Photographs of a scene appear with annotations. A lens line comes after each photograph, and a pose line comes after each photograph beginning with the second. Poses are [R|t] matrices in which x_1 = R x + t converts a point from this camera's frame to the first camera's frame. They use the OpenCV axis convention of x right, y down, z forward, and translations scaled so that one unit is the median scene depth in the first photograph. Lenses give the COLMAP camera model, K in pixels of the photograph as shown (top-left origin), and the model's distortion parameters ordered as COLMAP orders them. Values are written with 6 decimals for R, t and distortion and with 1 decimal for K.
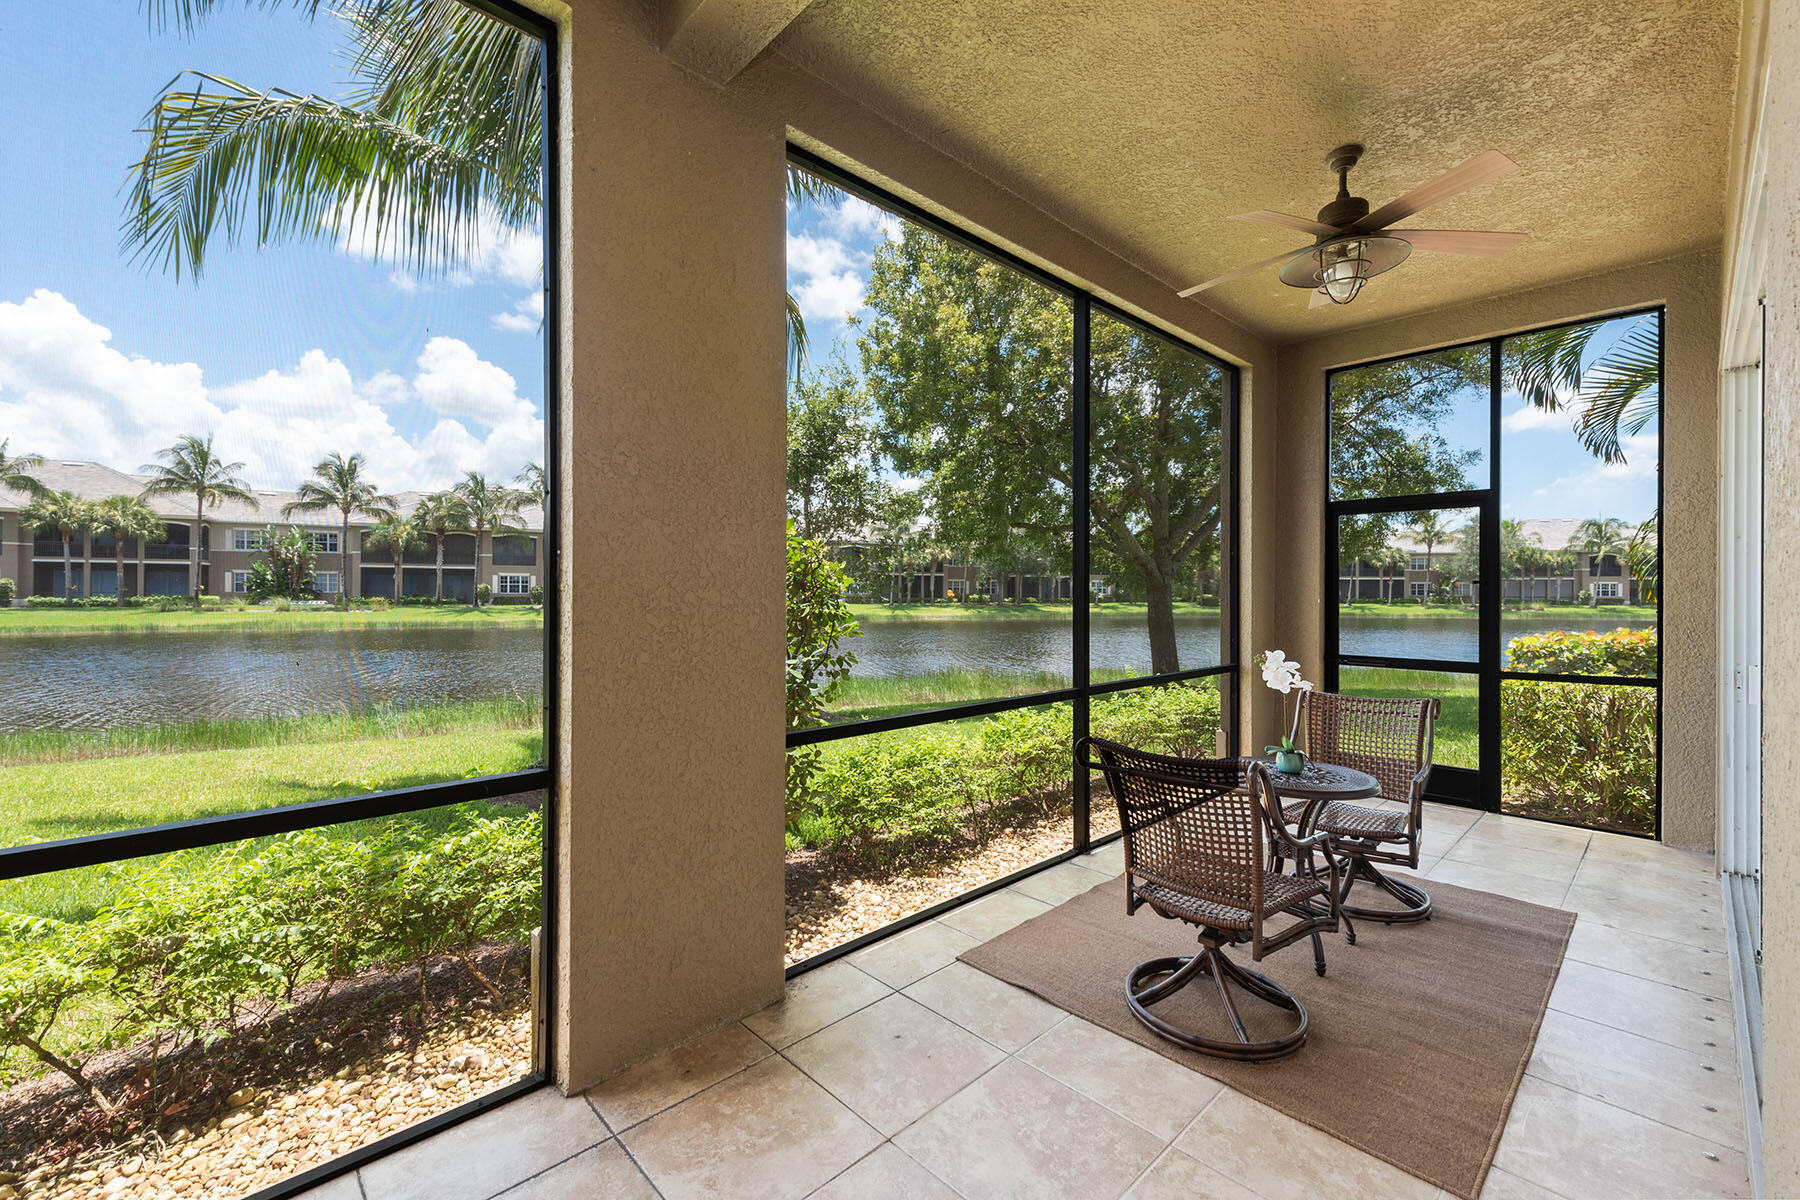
lens RADIAL K [[760.7, 0, 896.7], [0, 760.7, 591.2], [0, 0, 1]] dist [0.015257, -0.006370]
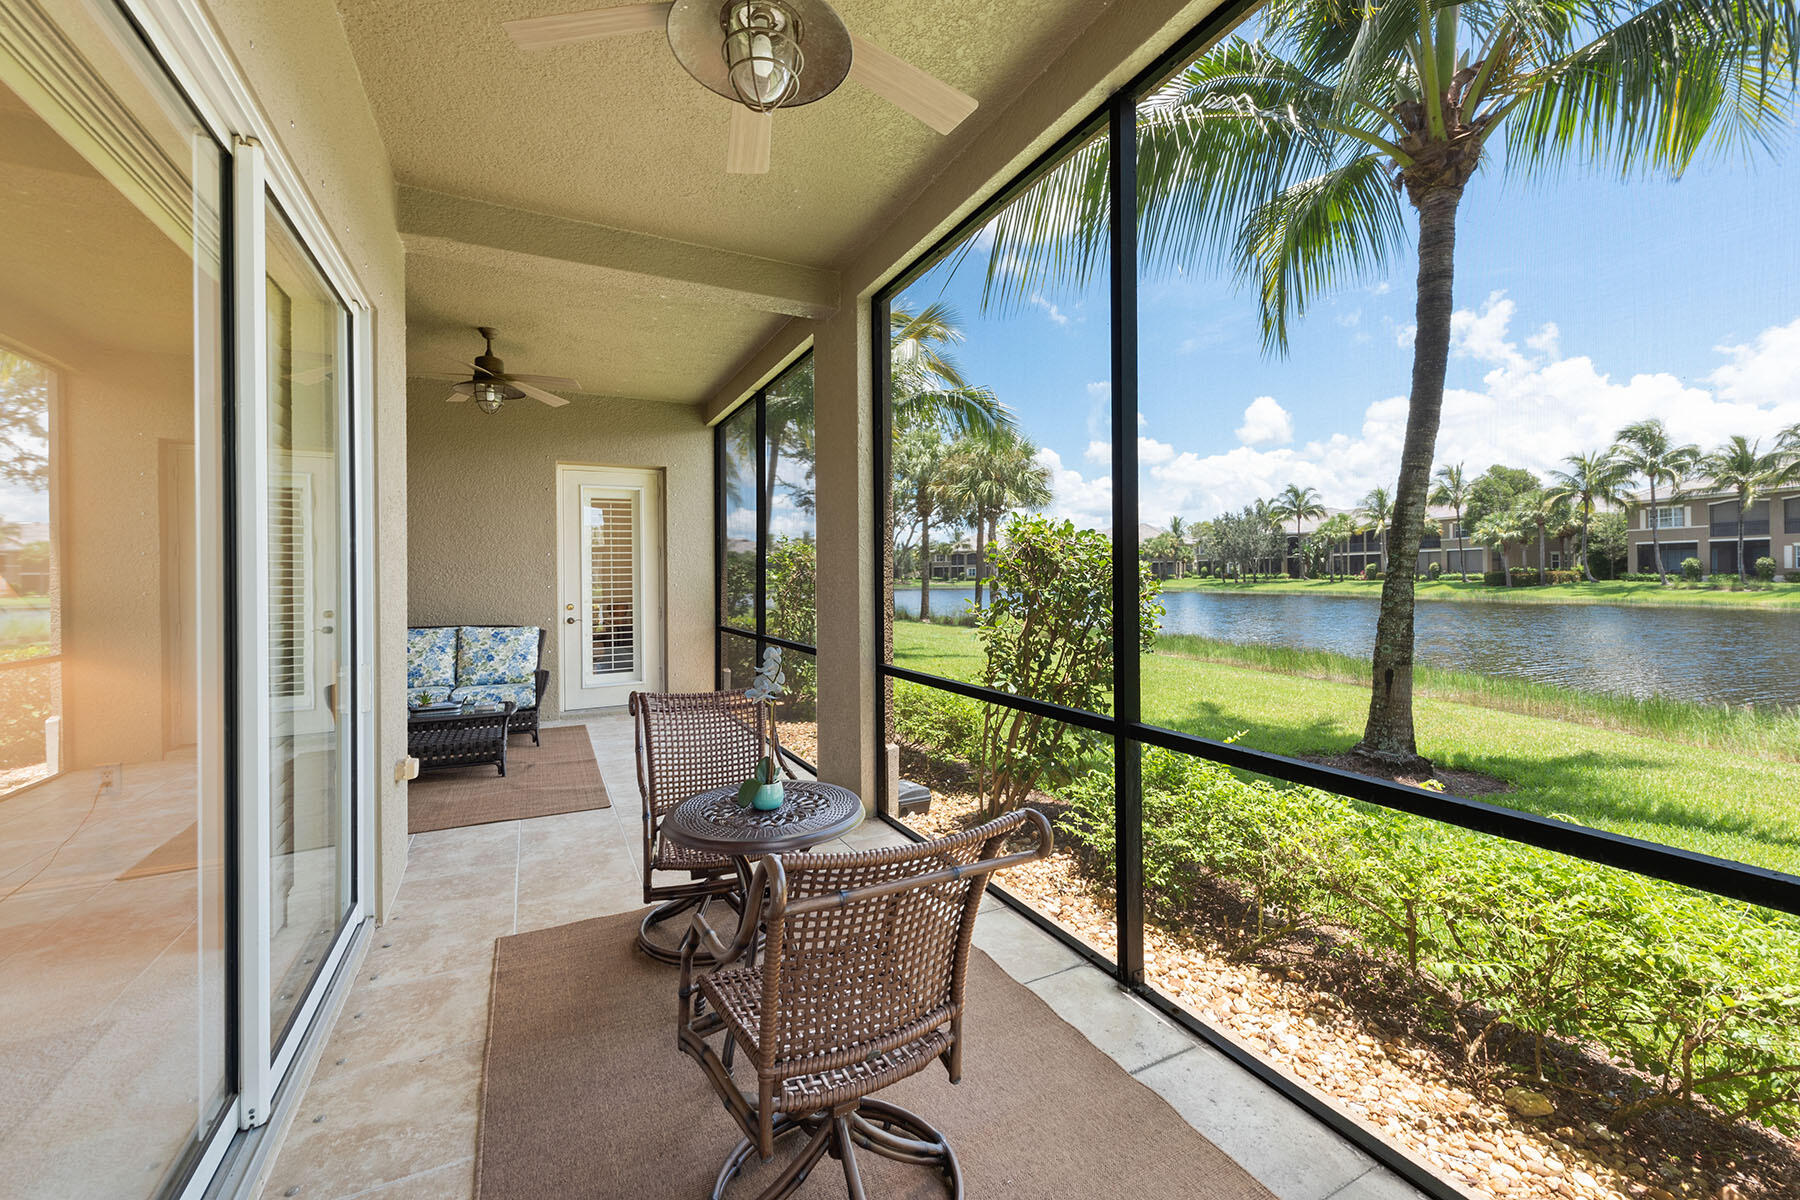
lens RADIAL K [[731.4, 0, 900.0], [0, 731.4, 600.0], [0, 0, 1]] dist [0.019593, -0.000302]
pose [[-0.283844, 0.028386, -0.958450, 0.716971], [0.012750, 0.999585, 0.025828, 0.006564], [0.958786, -0.004890, -0.284089, 0.824604]]
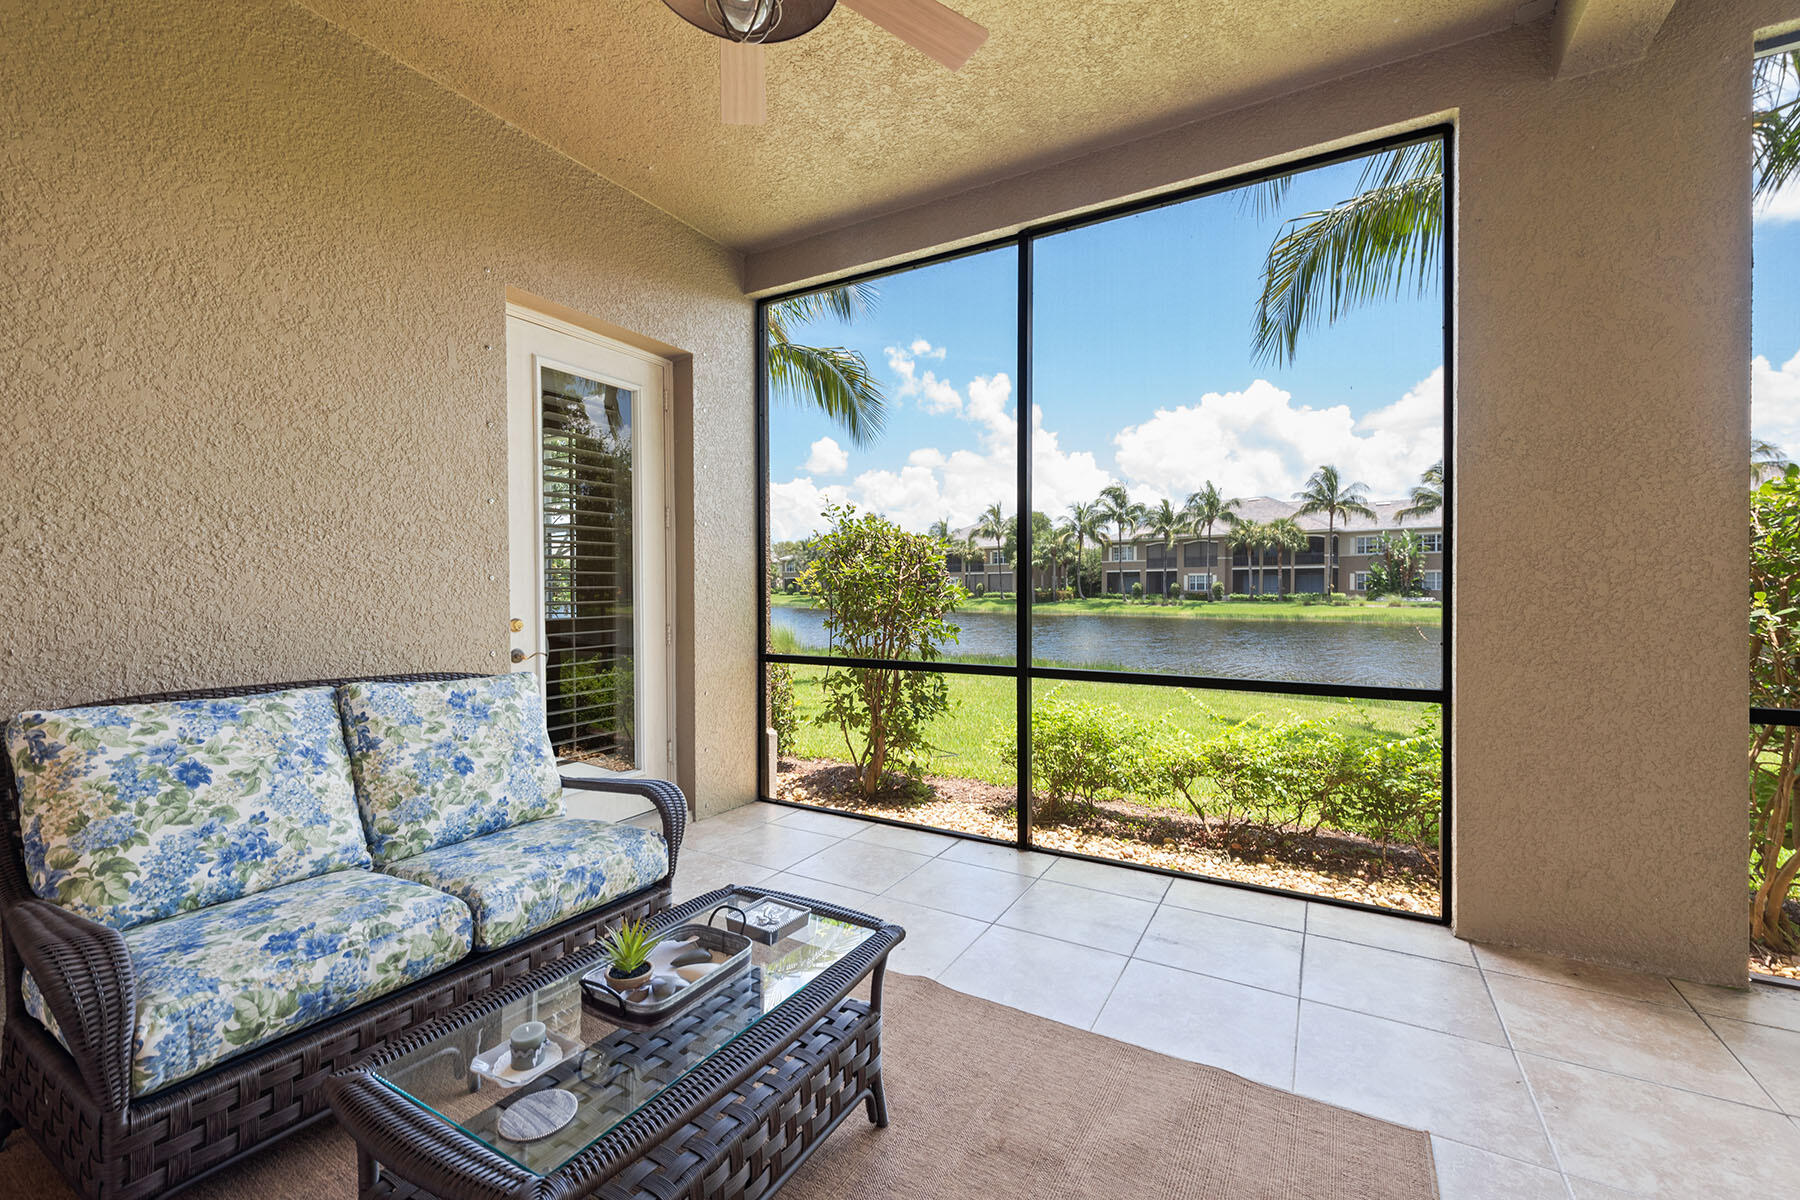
lens RADIAL K [[731.4, 0, 900.0], [0, 731.4, 600.0], [0, 0, 1]] dist [0.019593, -0.000302]
pose [[0.292017, 0.006337, -0.956392, 0.207722], [0.005685, 0.999949, 0.008361, 0.025325], [0.956396, -0.007879, 0.291966, -0.116096]]
